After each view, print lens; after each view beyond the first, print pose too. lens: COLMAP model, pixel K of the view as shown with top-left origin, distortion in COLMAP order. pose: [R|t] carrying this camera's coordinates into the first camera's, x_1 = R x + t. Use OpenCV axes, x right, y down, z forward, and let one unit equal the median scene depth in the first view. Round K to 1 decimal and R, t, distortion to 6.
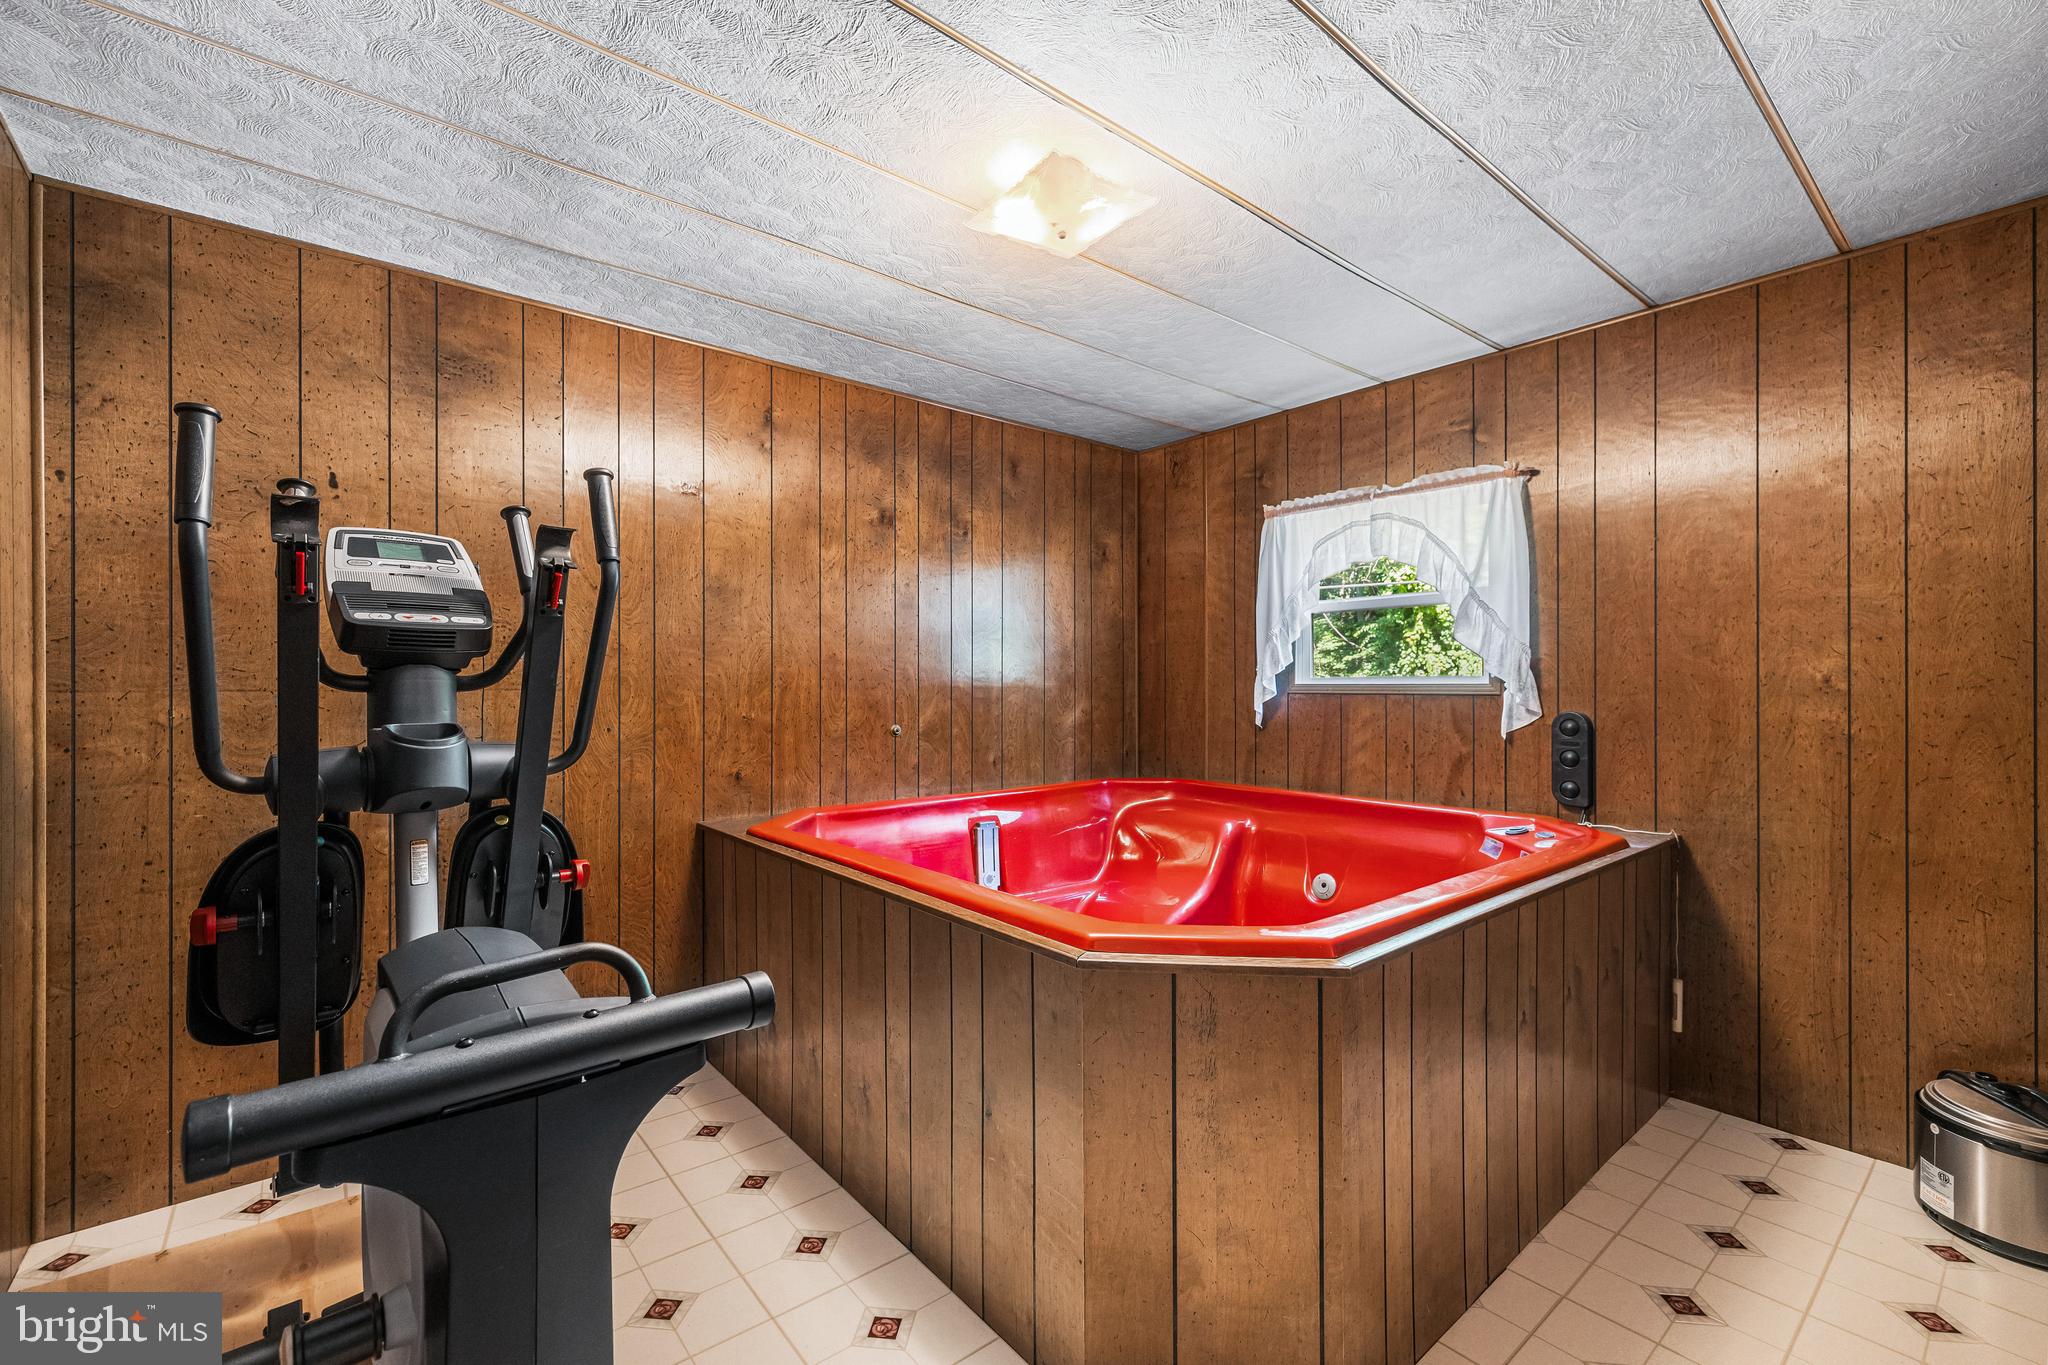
lens RADIAL K [[871.2, 0, 1025.2], [0, 871.2, 684.2], [0, 0, 1]] dist [0.009970, 0.000107]
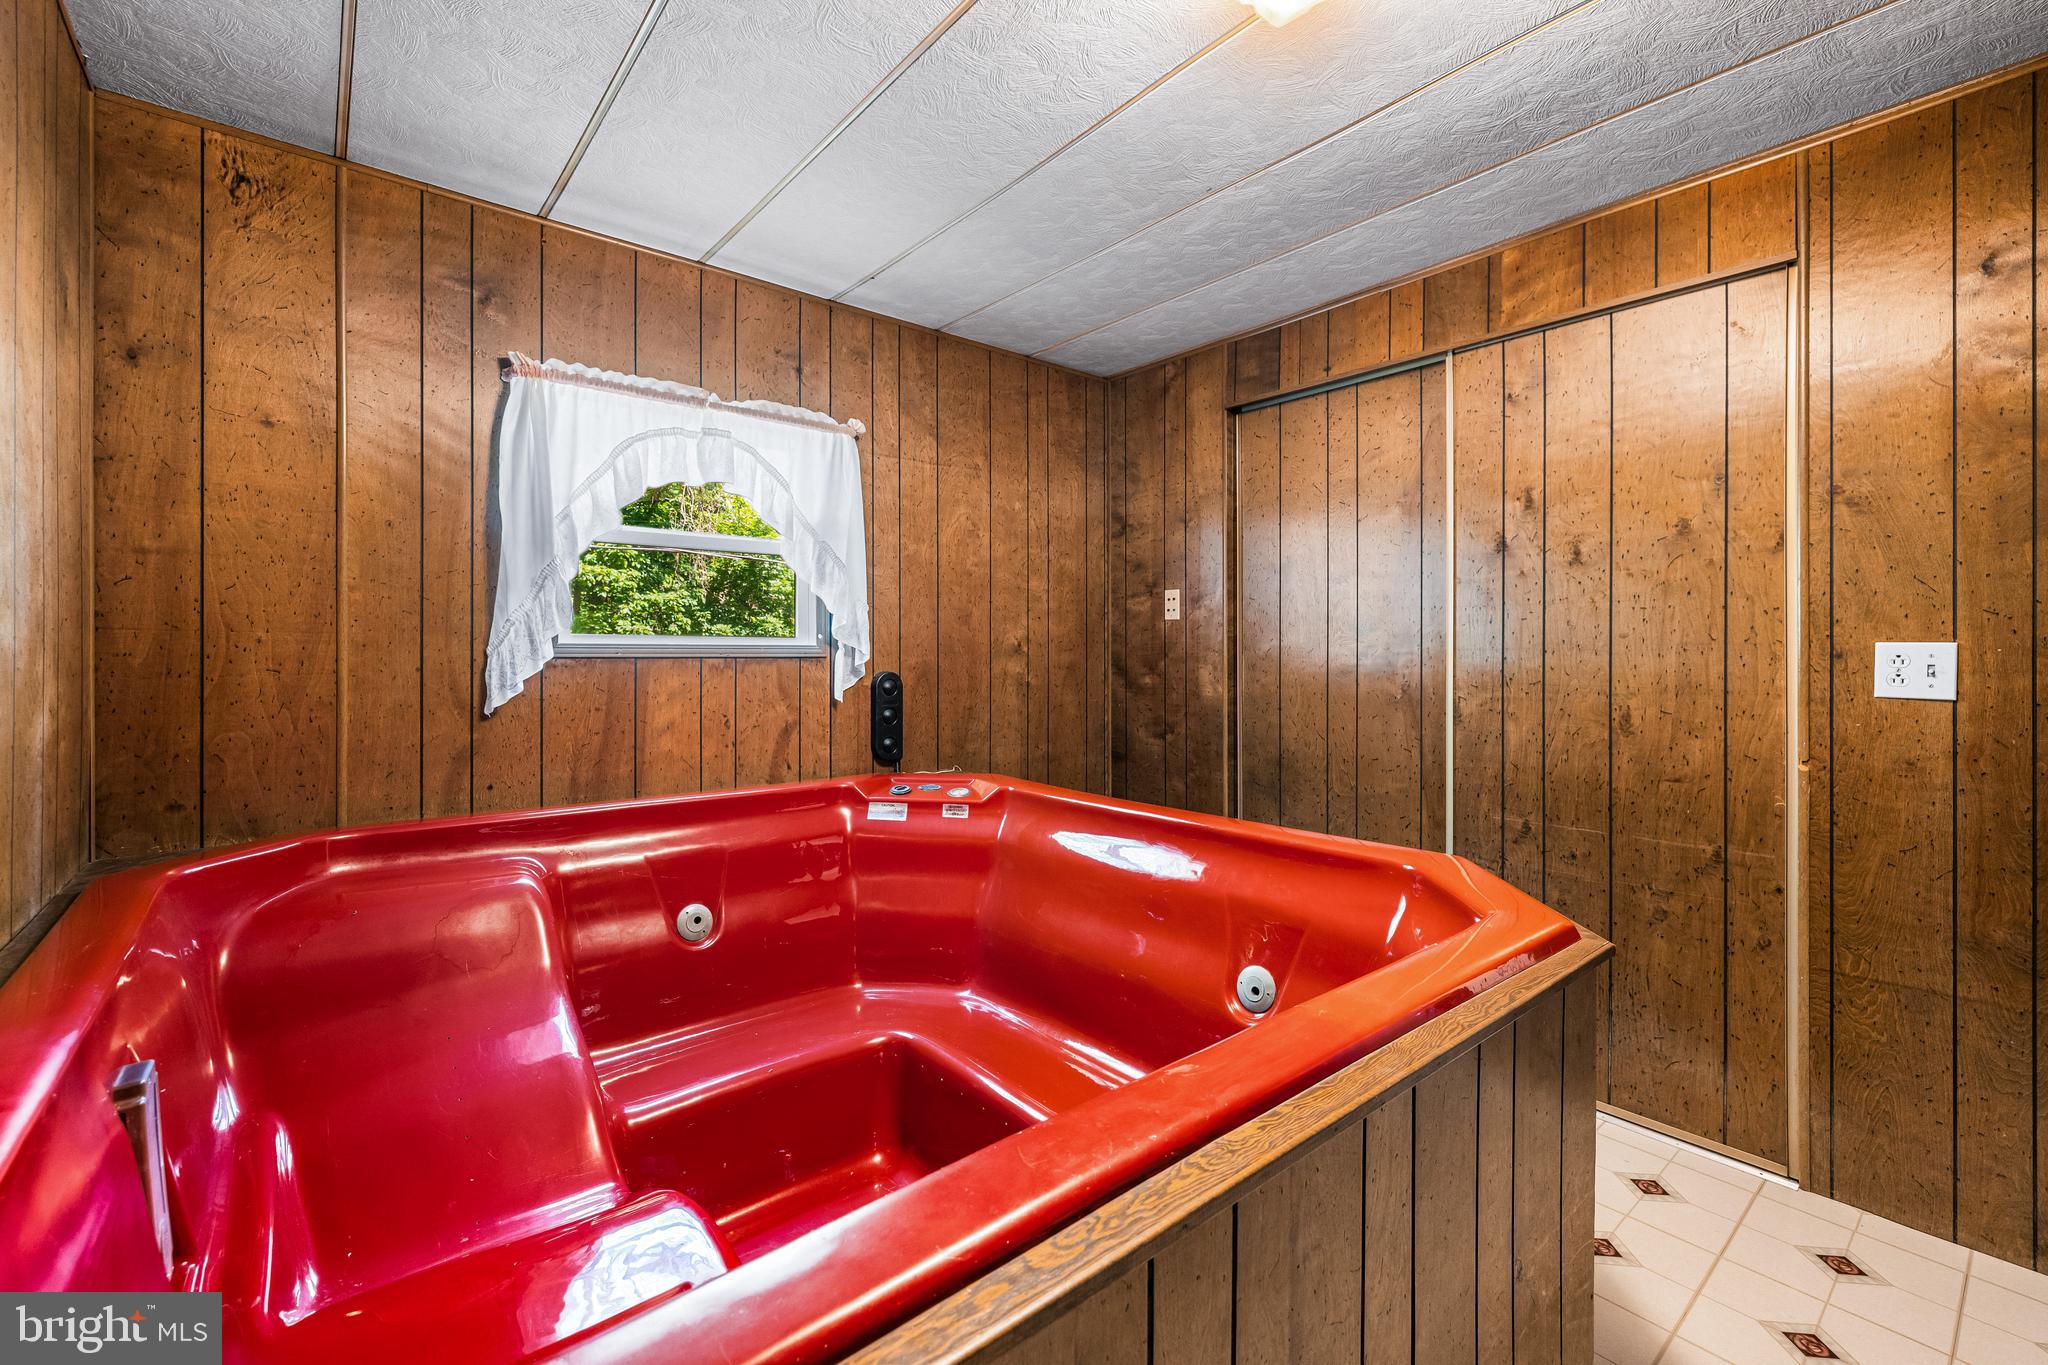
lens RADIAL K [[871.2, 0, 1037.7], [0, 871.2, 651.5], [0, 0, 1]] dist [0.009970, 0.000107]
pose [[-0.004422, 0.012466, 0.999913, -0.396505], [0.005371, 0.999908, -0.012442, 0.018554], [-0.999976, 0.005316, -0.004489, 0.736034]]
